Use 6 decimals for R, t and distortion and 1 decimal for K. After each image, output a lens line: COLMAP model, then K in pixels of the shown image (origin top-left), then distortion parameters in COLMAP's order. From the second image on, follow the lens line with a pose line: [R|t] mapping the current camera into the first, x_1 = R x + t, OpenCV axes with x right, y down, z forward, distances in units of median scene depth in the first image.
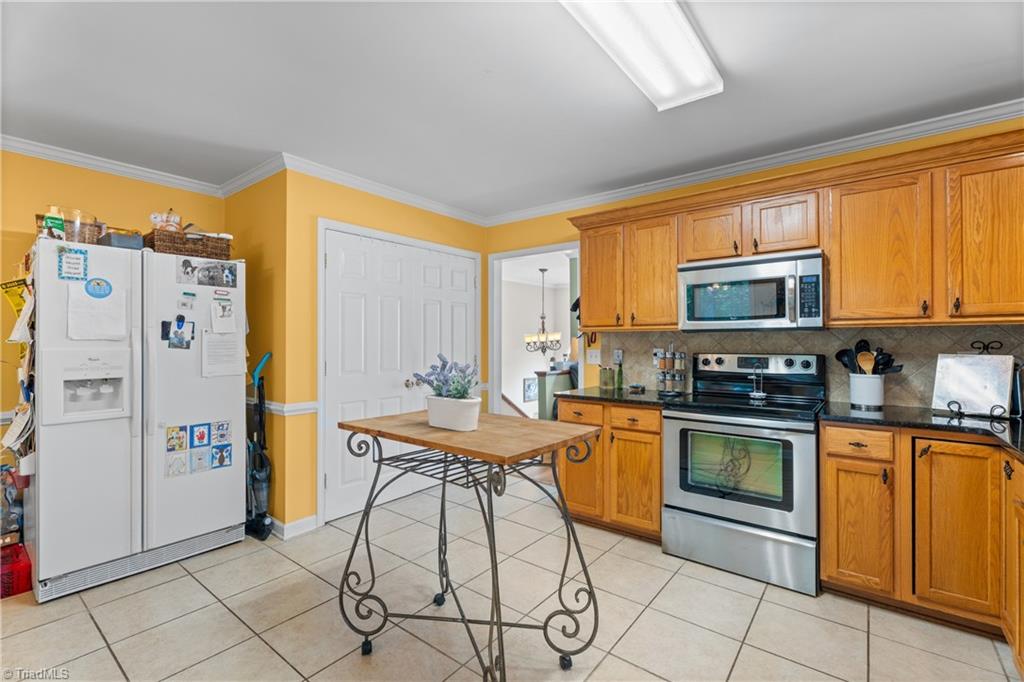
lens RADIAL K [[450.6, 0, 512.0], [0, 450.6, 341.0], [0, 0, 1]] dist [0.000644, -0.000508]
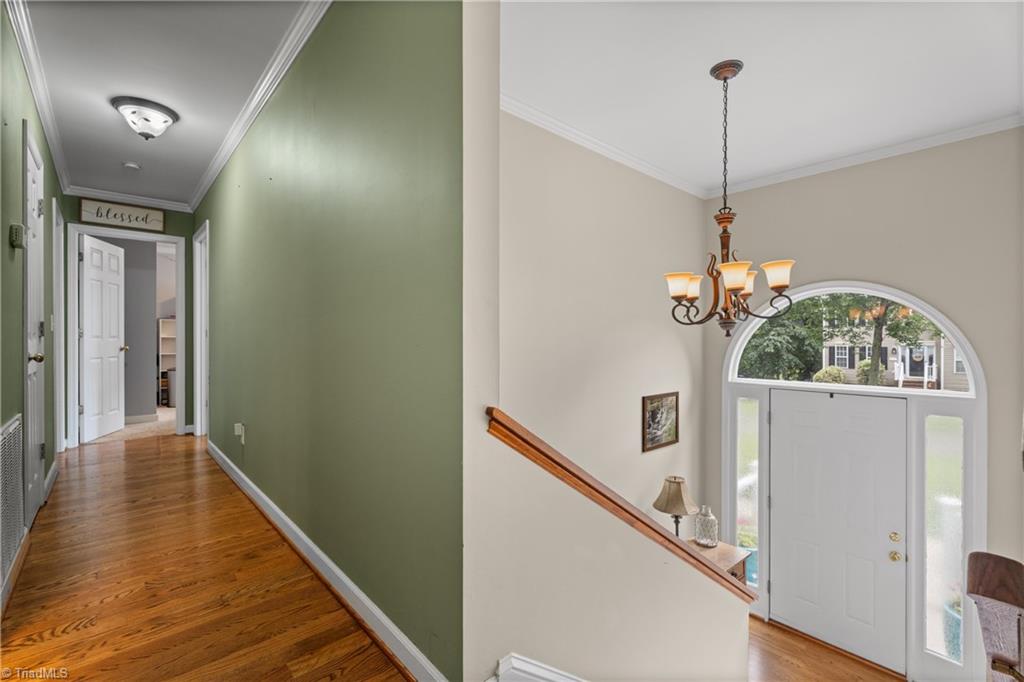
lens RADIAL K [[450.6, 0, 512.0], [0, 450.6, 341.0], [0, 0, 1]] dist [0.000644, -0.000508]
pose [[0.984612, 0.000431, -0.174754, -0.024186], [0.000367, 0.999990, 0.004537, 0.033427], [0.174754, -0.004531, 0.984602, 0.648890]]
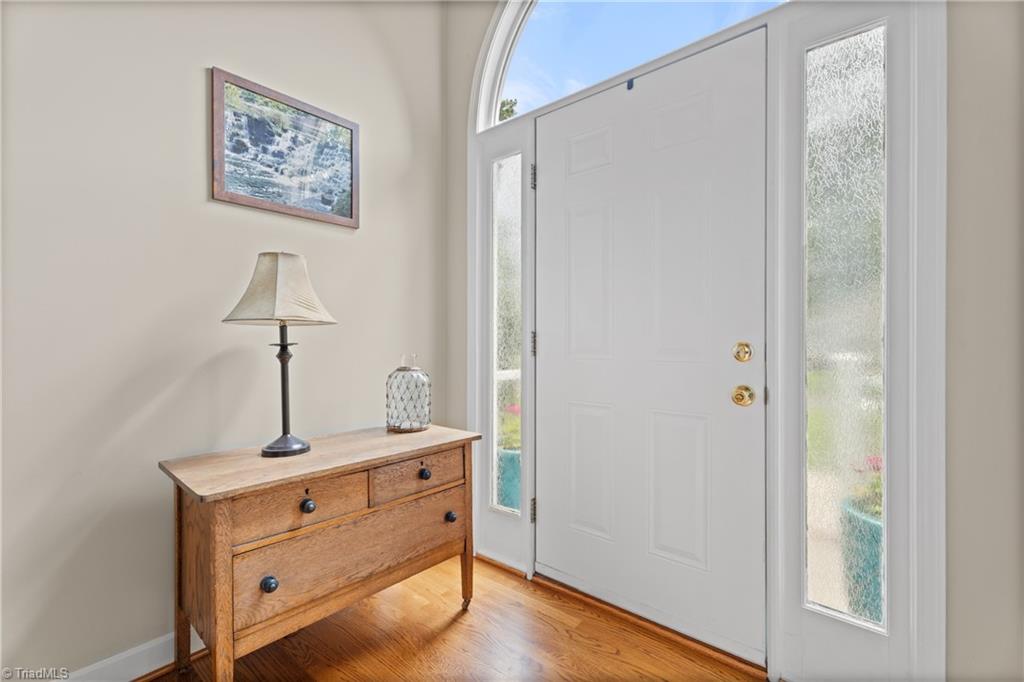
lens RADIAL K [[454.1, 0, 510.9], [0, 454.1, 345.2], [0, 0, 1]] dist [0.000643, -0.000010]
pose [[0.998928, -0.003816, -0.046137, 0.180148], [0.004306, 0.999935, 0.010518, 0.224439], [0.046094, -0.010706, 0.998880, 0.953773]]
